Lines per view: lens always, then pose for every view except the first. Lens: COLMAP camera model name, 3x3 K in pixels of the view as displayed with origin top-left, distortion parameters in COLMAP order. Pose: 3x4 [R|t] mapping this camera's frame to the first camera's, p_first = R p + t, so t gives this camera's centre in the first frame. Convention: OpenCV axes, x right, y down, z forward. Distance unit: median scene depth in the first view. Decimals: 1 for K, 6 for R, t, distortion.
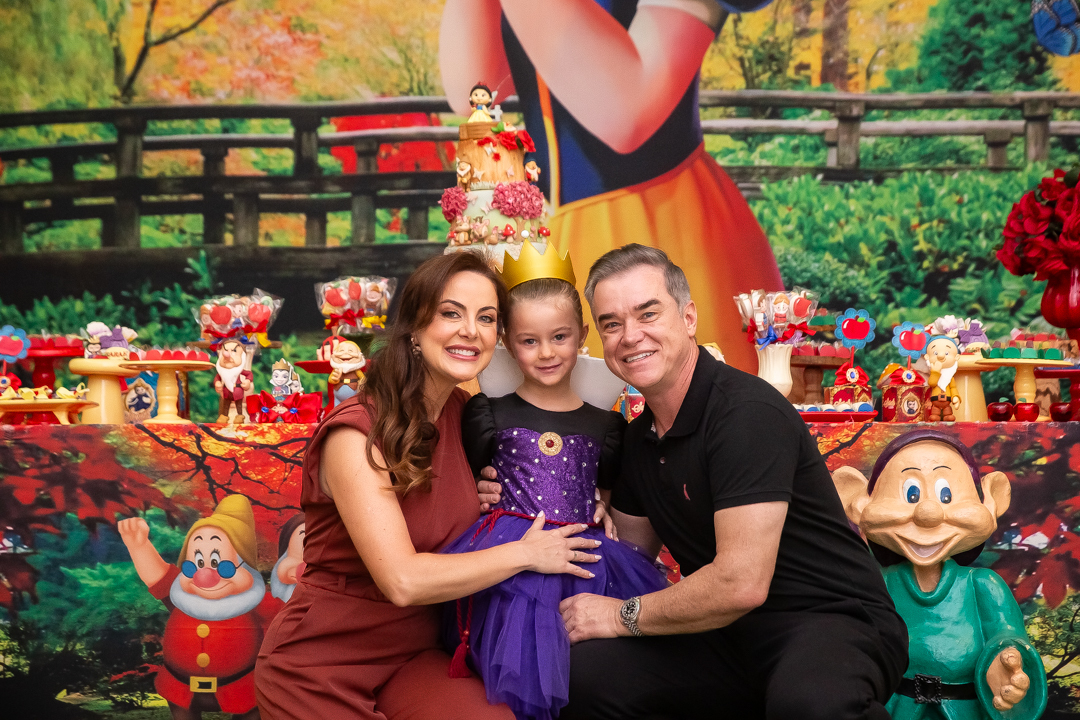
lens RADIAL K [[2105.0, 0, 535.3], [0, 2105.0, 358.5], [0, 0, 1]] dist [0.222895, 0.000000]
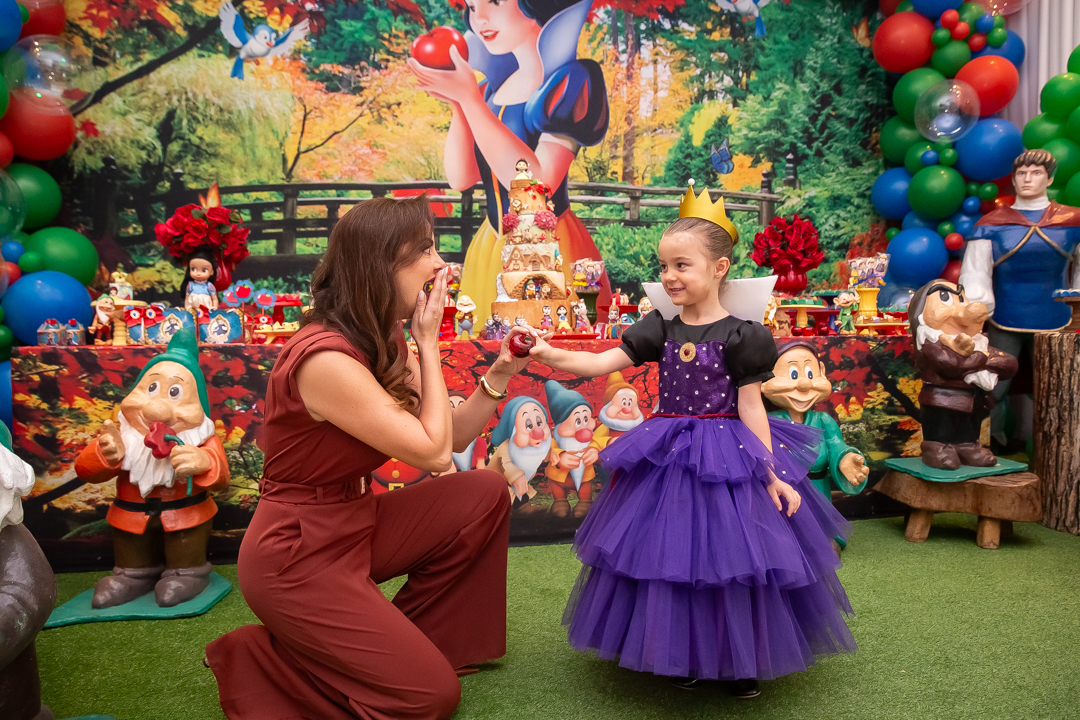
lens RADIAL K [[787.1, 0, 544.6], [0, 787.1, 362.3], [0, 0, 1]] dist [-0.107073, 0.073810]
pose [[0.975622, -0.017361, 0.218769, -0.120396], [0.003950, 0.998094, 0.061591, 0.005523], [-0.219421, -0.059225, 0.973831, 0.230164]]
